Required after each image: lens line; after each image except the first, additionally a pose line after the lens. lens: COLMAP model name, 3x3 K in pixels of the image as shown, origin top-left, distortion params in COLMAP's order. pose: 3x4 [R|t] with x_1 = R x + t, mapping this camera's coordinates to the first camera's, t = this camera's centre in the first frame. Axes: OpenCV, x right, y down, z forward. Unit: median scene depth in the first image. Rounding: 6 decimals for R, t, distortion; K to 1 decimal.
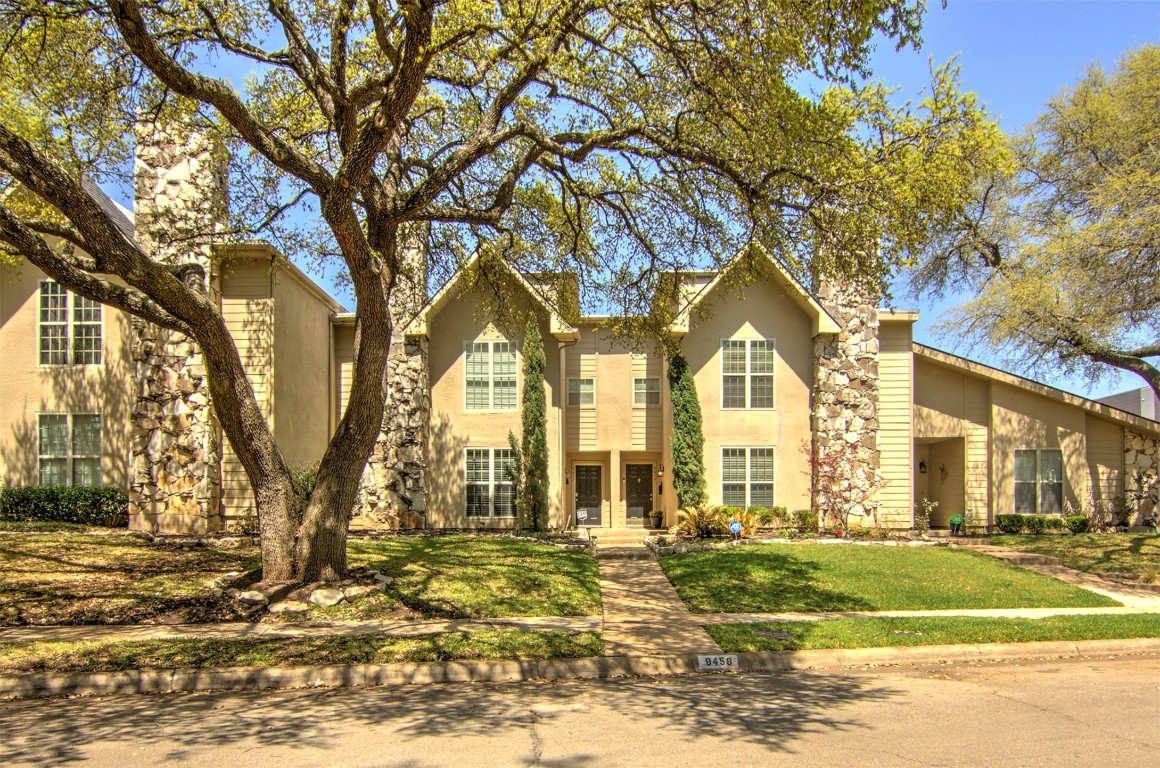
lens RADIAL K [[551.2, 0, 576.8], [0, 551.2, 431.7], [0, 0, 1]] dist [-0.007873, -0.008510]
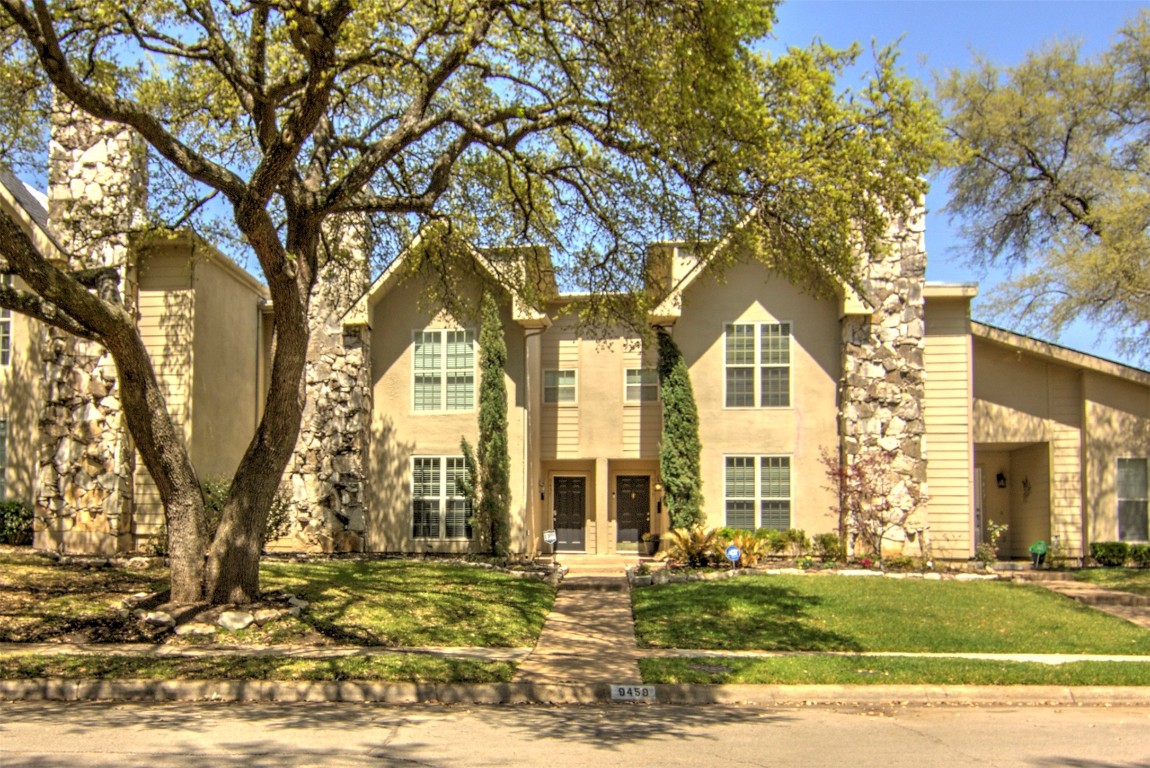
lens RADIAL K [[783.0, 0, 577.2], [0, 783.0, 388.3], [0, 0, 1]] dist [-0.010085, -0.007637]
pose [[0.997642, -0.004953, -0.068450, 0.162410], [0.001895, 0.999000, -0.044665, -0.025274], [0.068603, 0.044430, 0.996654, -0.225091]]
